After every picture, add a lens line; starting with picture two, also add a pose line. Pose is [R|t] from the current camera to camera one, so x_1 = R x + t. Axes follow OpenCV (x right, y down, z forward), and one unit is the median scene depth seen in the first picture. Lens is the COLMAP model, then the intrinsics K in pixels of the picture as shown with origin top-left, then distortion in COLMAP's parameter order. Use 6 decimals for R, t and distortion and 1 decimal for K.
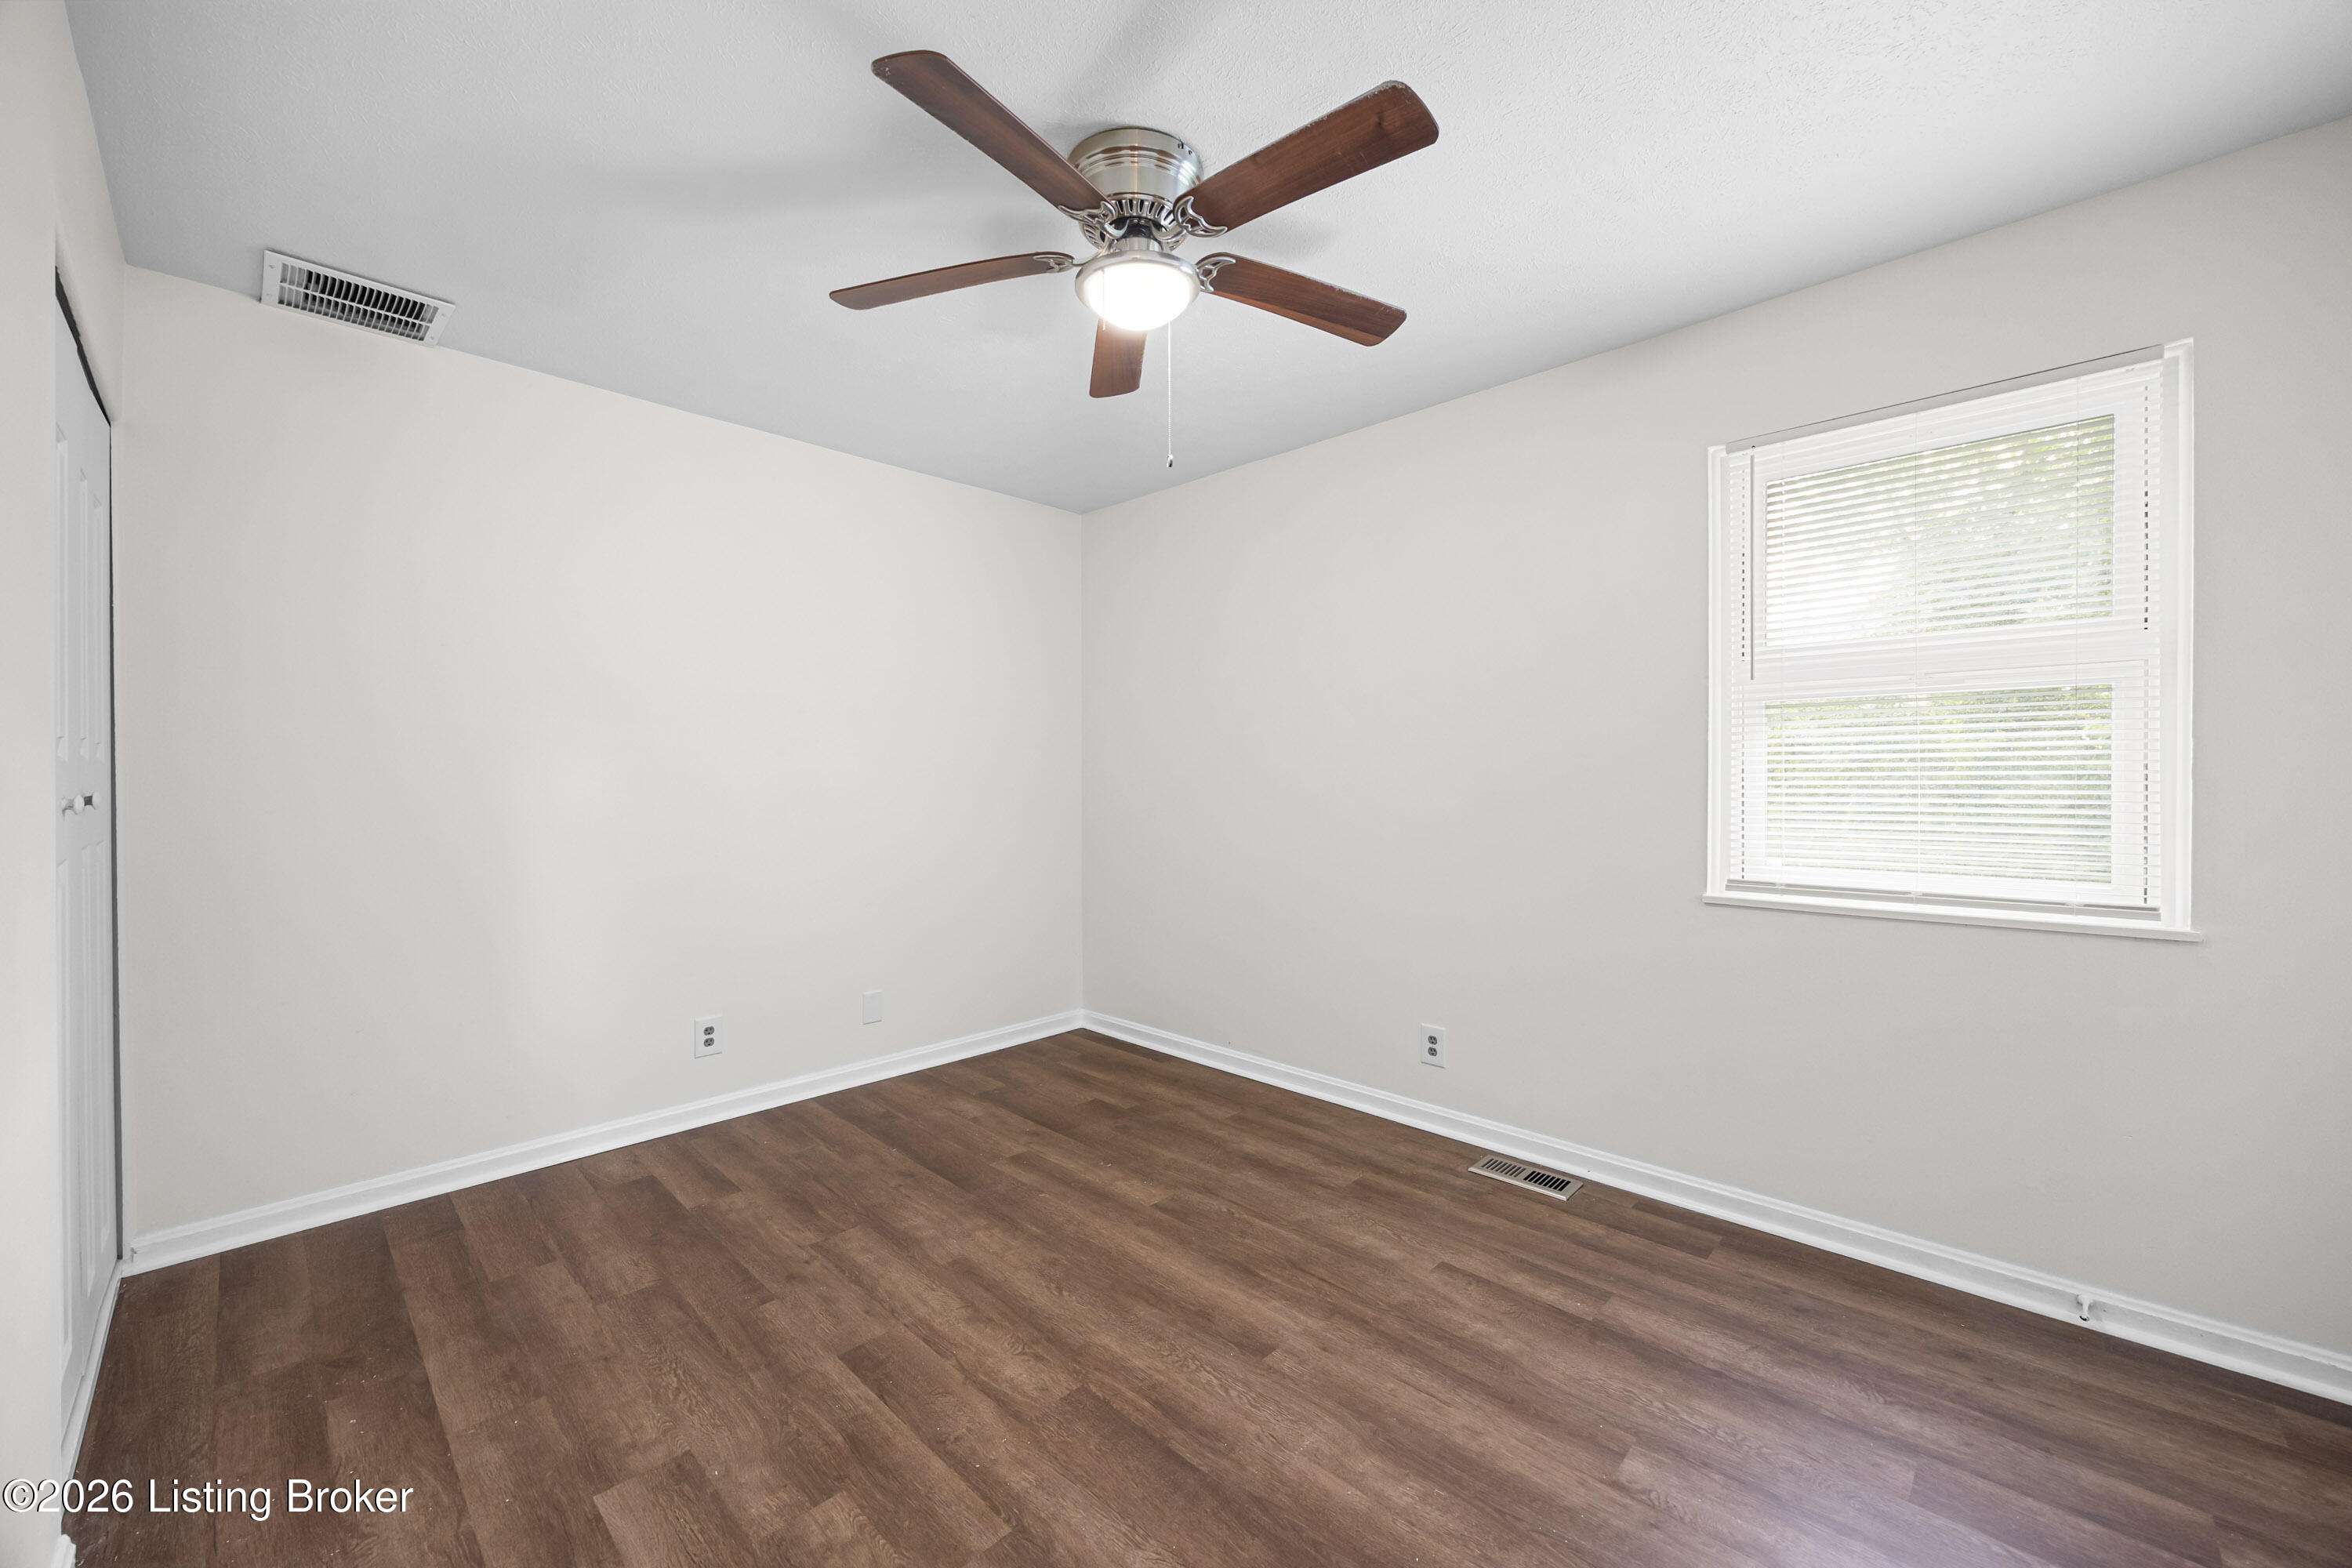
lens RADIAL K [[881.8, 0, 1173.8], [0, 881.8, 777.7], [0, 0, 1]] dist [0.000586, 0.000045]
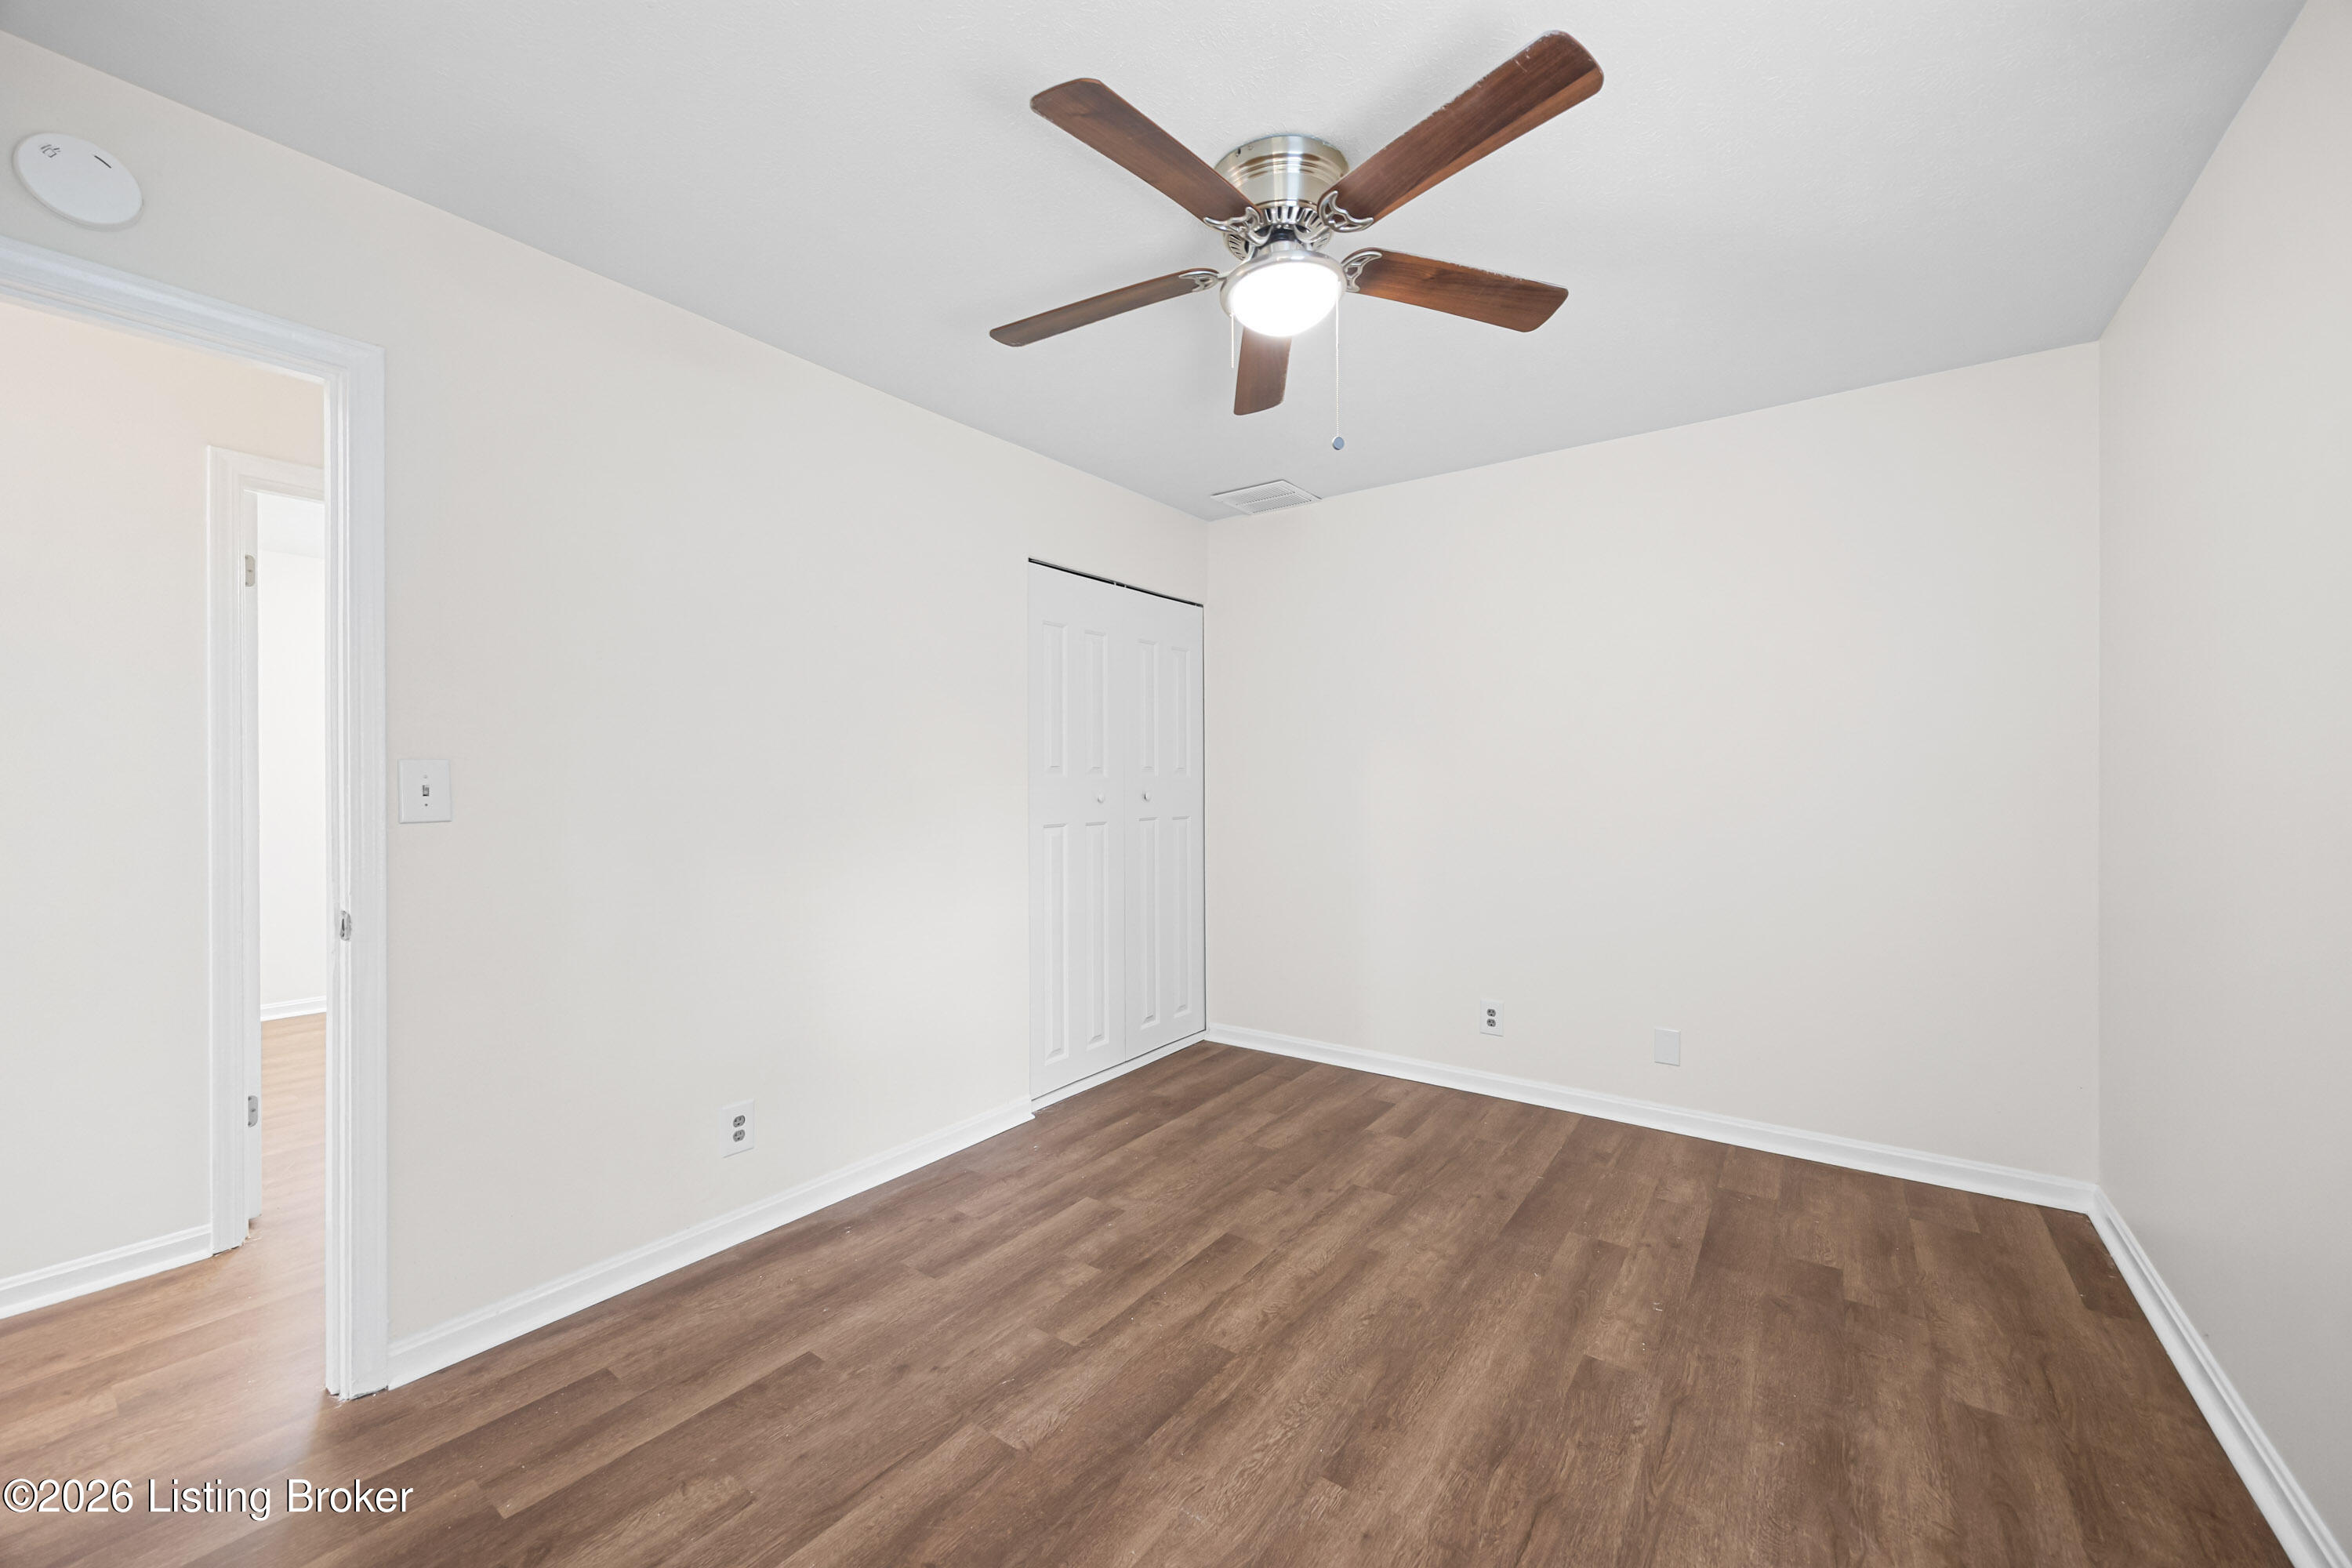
lens RADIAL K [[929.2, 0, 1183.7], [0, 929.2, 783.3], [0, 0, 1]] dist [0.000261, 0.000763]
pose [[0.148167, 0.000418, -0.988962, 0.764849], [0.000820, 1.000000, 0.000546, -0.003990], [0.988962, -0.000892, 0.148167, 0.587317]]
